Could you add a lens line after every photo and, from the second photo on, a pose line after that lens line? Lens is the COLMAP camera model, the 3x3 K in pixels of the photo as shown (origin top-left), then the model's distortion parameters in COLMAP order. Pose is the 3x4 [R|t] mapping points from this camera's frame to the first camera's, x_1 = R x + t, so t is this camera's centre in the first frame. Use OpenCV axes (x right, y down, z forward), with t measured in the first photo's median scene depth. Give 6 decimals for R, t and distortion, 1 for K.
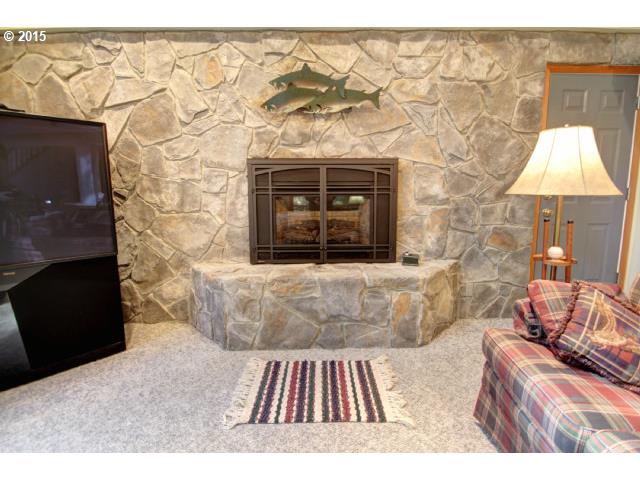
lens RADIAL K [[297.0, 0, 324.2], [0, 297.0, 230.1], [0, 0, 1]] dist [0.018214, -0.020645]
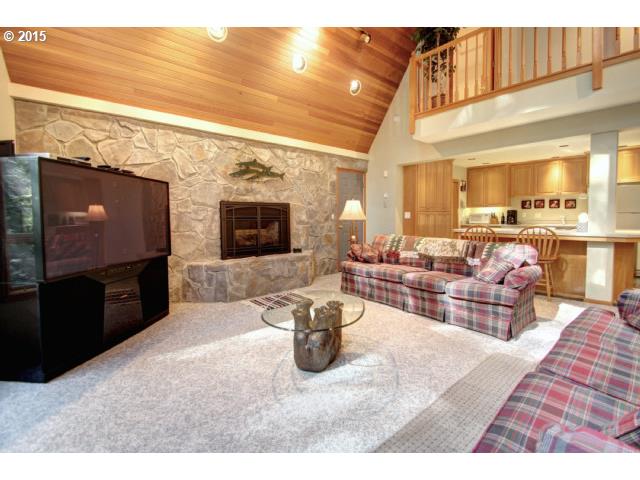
lens RADIAL K [[297.0, 0, 324.2], [0, 297.0, 230.1], [0, 0, 1]] dist [0.018214, -0.020645]
pose [[0.761628, -0.030102, 0.647315, -0.961446], [0.086665, 0.994678, -0.055714, 0.092409], [-0.642193, 0.098533, 0.760184, -0.775686]]
